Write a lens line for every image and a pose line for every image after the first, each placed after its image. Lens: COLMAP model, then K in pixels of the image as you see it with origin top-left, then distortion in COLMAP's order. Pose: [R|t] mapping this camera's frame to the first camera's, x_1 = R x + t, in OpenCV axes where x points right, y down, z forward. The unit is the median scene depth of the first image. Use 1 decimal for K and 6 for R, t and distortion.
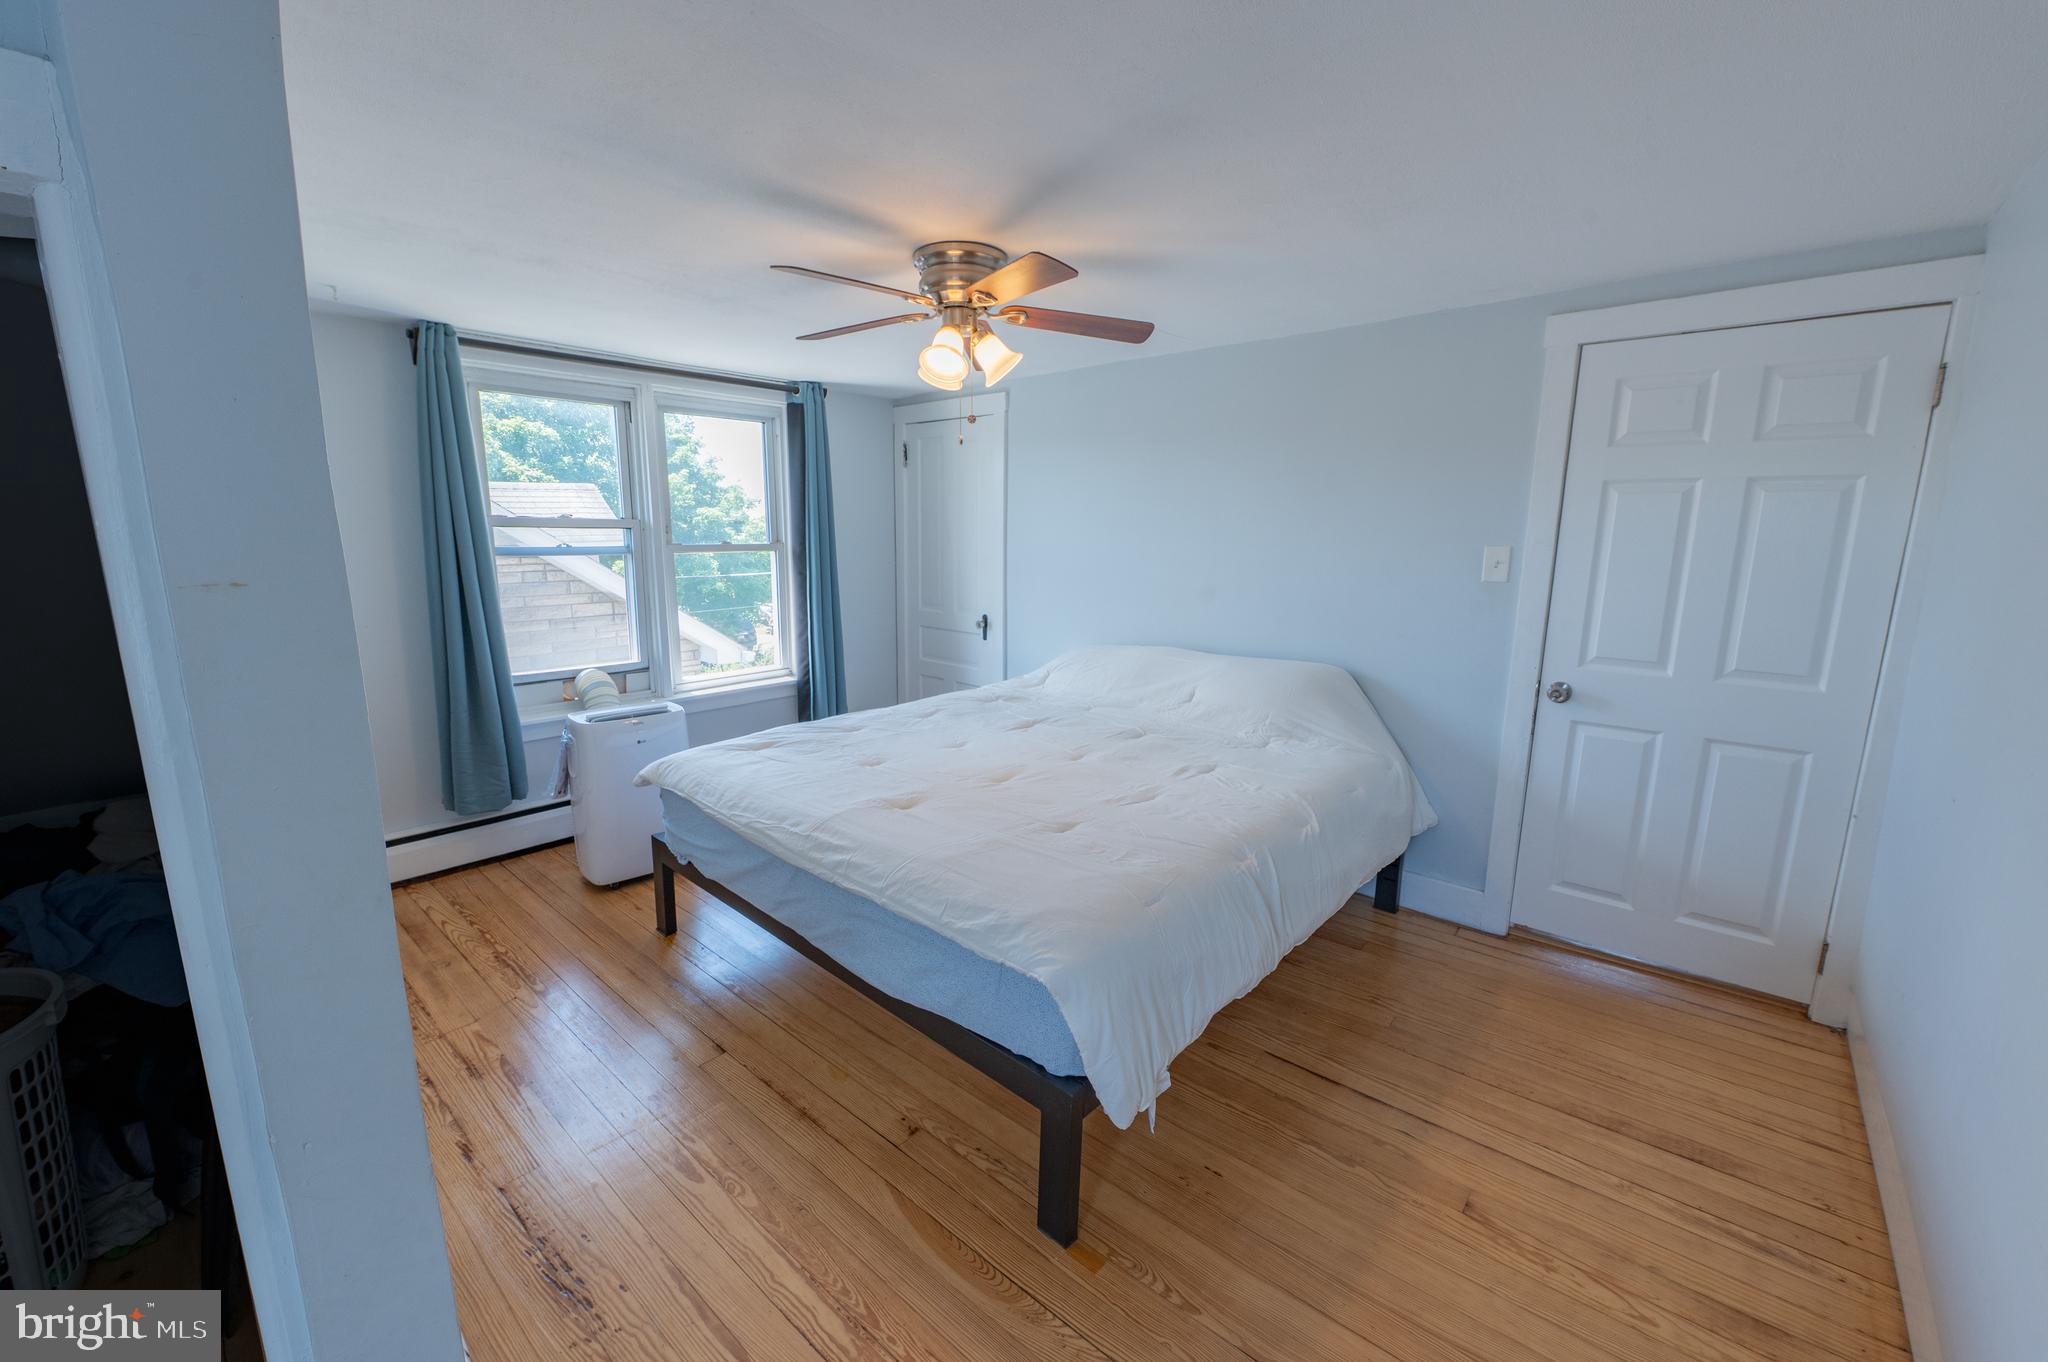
lens RADIAL K [[807.0, 0, 1018.7], [0, 807.0, 677.1], [0, 0, 1]] dist [-0.007809, -0.000212]
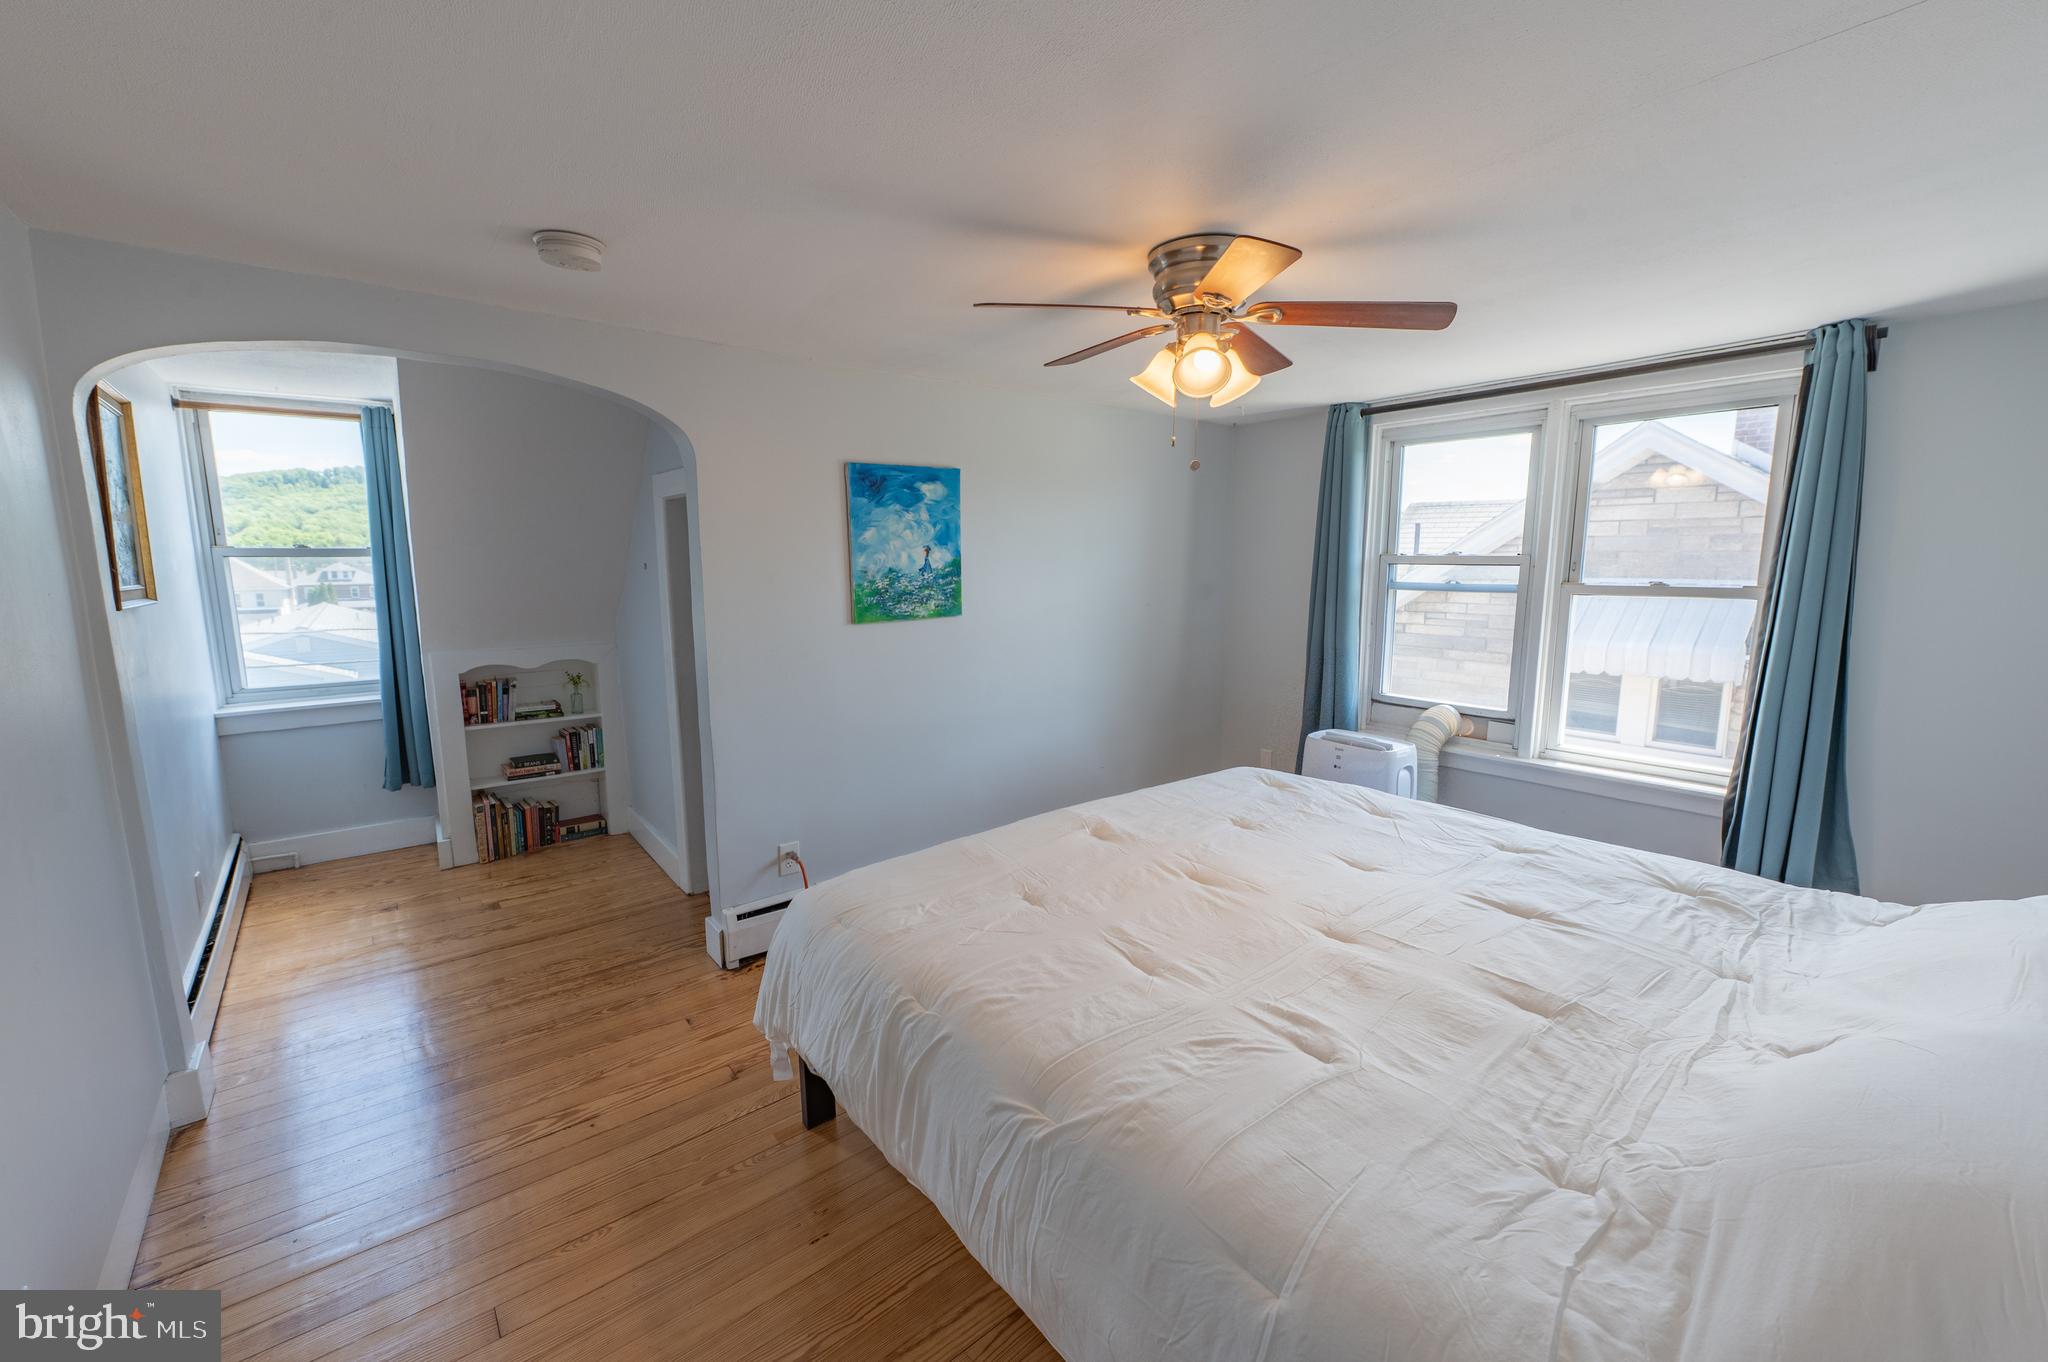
lens RADIAL K [[807.0, 0, 1027.4], [0, 807.0, 683.2], [0, 0, 1]] dist [-0.007809, -0.000212]
pose [[-0.166406, 0.140441, -0.976005, 0.697412], [-0.177291, 0.969414, 0.169720, -0.152124], [0.969988, 0.201279, -0.136418, 0.832237]]
